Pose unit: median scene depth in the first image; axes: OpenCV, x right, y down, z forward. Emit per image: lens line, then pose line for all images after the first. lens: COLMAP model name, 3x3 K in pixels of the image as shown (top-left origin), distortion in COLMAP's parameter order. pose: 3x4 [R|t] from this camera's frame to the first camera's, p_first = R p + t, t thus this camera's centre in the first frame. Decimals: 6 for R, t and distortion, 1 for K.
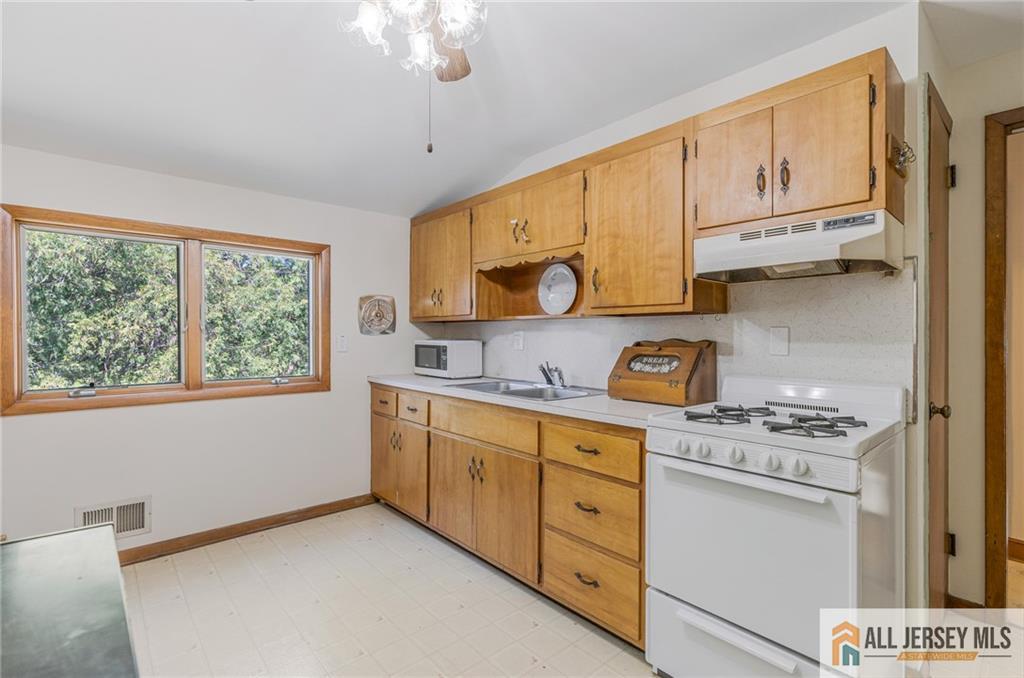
lens RADIAL K [[473.5, 0, 513.5], [0, 473.5, 337.9], [0, 0, 1]] dist [0.002127, 0.000094]
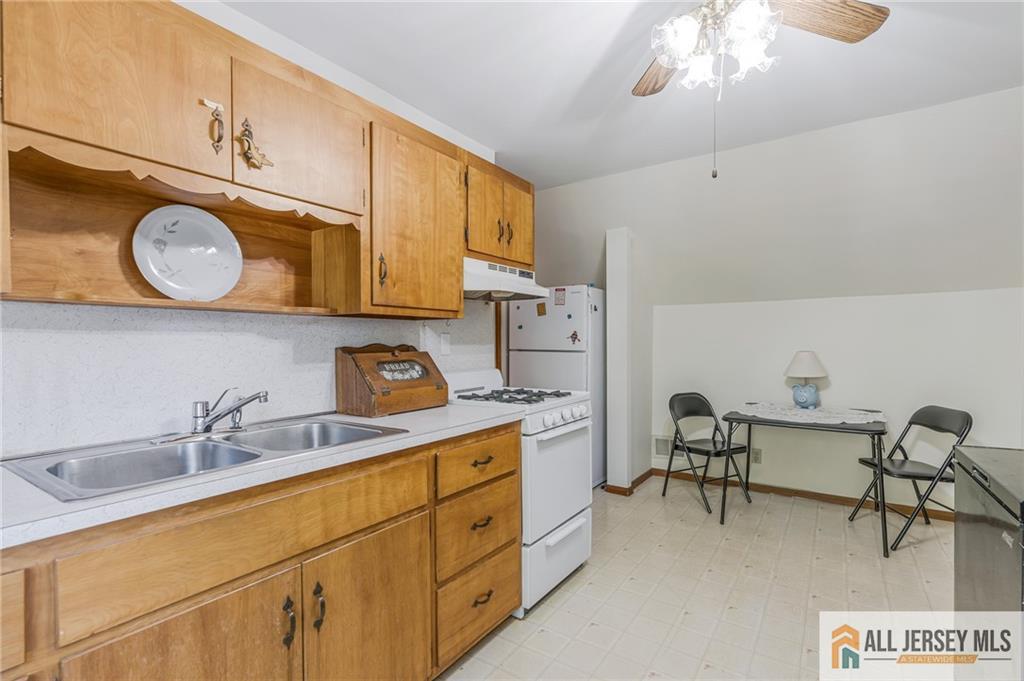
lens RADIAL K [[476.5, 0, 515.0], [0, 476.5, 343.0], [0, 0, 1]] dist [-0.020121, 0.006404]
pose [[-0.262753, -0.004110, 0.964854, -0.706844], [0.002183, 0.999986, 0.004854, -0.003250], [-0.964861, 0.003382, -0.262740, 1.083770]]
